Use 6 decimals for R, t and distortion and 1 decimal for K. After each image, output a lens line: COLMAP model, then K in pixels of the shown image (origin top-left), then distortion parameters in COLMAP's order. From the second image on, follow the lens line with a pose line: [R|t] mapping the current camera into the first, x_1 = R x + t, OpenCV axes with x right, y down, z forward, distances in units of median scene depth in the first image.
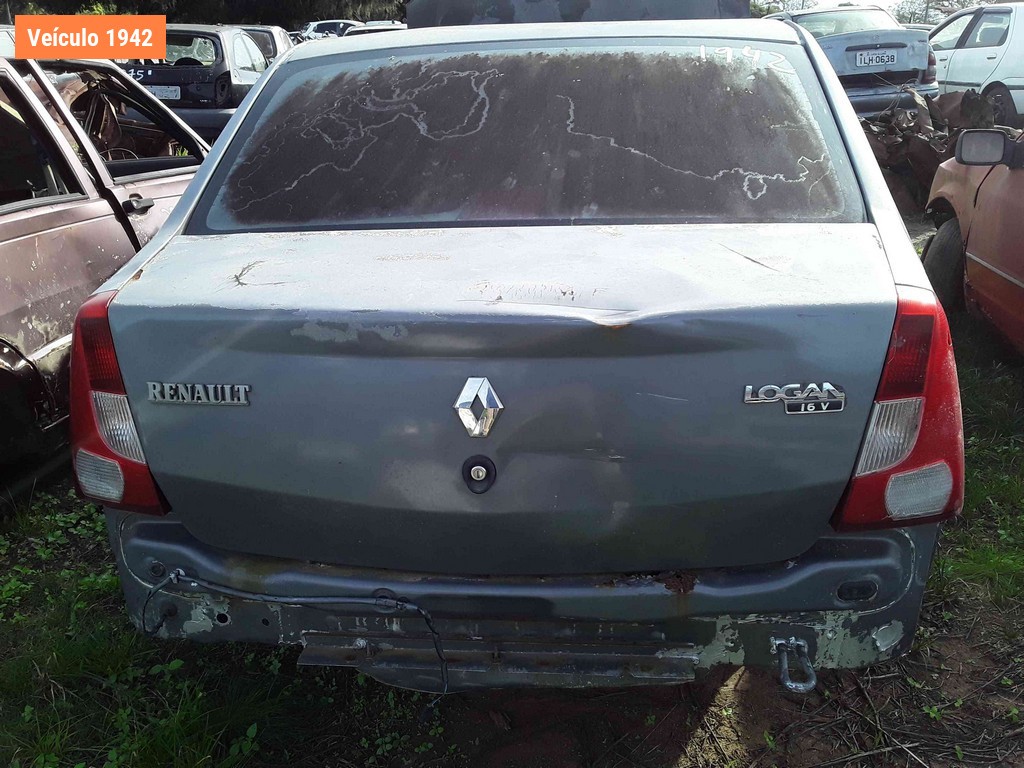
lens RADIAL K [[914.3, 0, 512.0], [0, 914.3, 384.0], [0, 0, 1]] dist [0.092857, -0.180942]
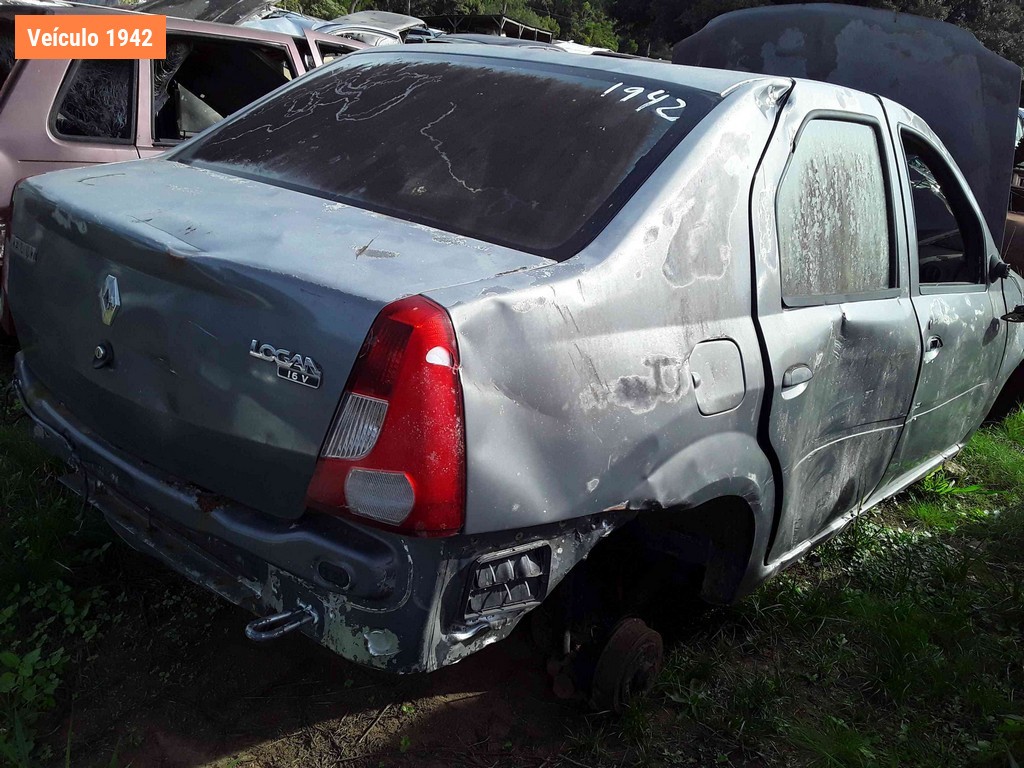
lens RADIAL K [[914.3, 0, 512.0], [0, 914.3, 384.0], [0, 0, 1]] dist [0.092857, -0.180942]
pose [[0.824193, 0.294144, -0.483927, 0.935967], [-0.318063, 0.947453, 0.034184, -0.073996], [0.468553, 0.125745, 0.874440, 0.159402]]
